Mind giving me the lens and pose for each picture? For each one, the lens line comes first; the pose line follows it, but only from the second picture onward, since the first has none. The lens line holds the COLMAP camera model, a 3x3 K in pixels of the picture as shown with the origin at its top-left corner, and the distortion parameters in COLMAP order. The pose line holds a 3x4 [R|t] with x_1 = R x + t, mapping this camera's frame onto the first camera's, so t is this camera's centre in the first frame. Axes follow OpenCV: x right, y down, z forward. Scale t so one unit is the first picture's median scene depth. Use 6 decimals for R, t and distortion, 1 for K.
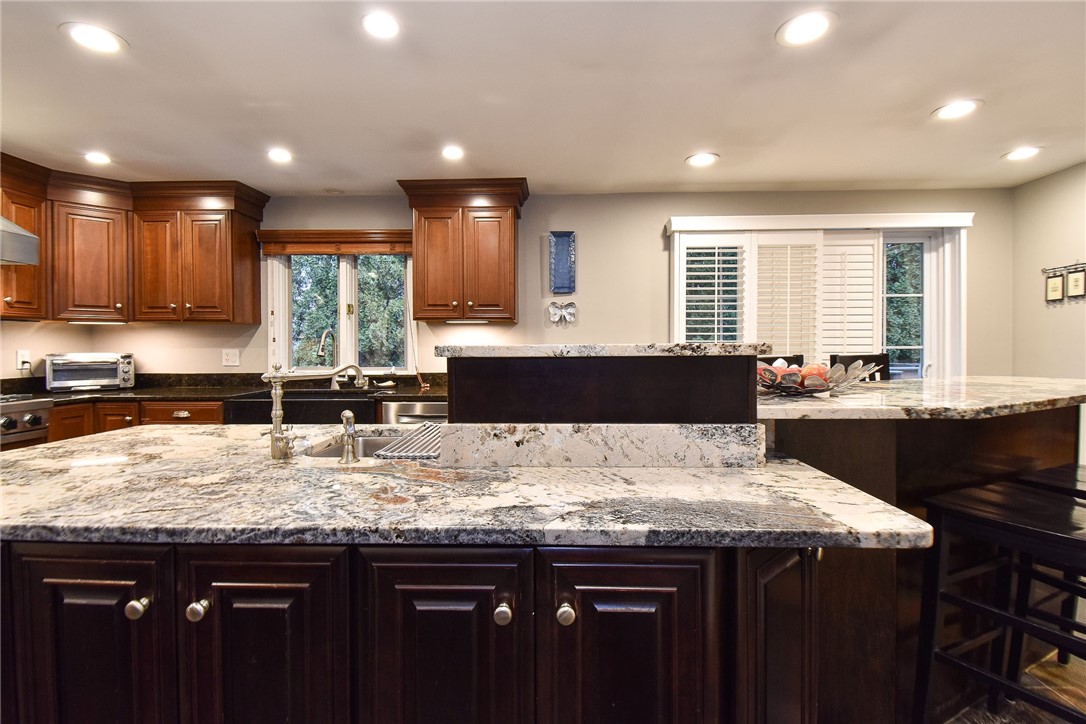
lens RADIAL K [[499.2, 0, 538.2], [0, 499.2, 350.2], [0, 0, 1]] dist [0.038848, -0.032655]
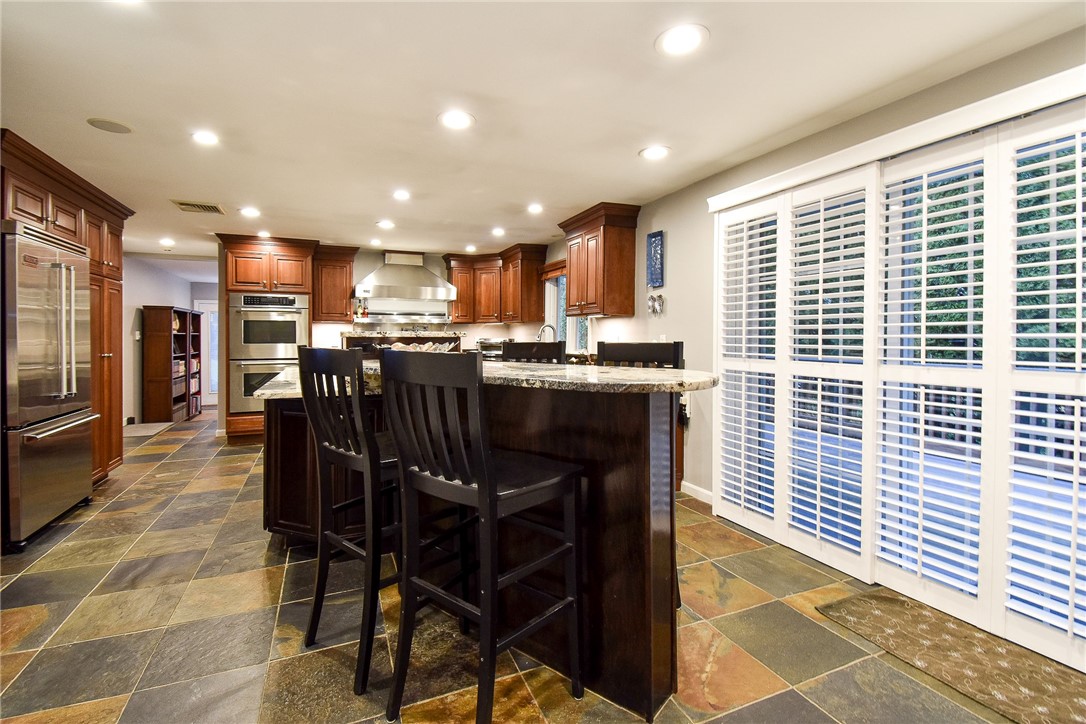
lens RADIAL K [[476.8, 0, 524.4], [0, 476.8, 339.9], [0, 0, 1]] dist [0.000690, -0.000001]
pose [[0.419968, 0.007045, -0.907512, 0.937343], [-0.008135, 0.999959, 0.003998, 0.004047], [0.907502, 0.005704, 0.420008, 0.292037]]
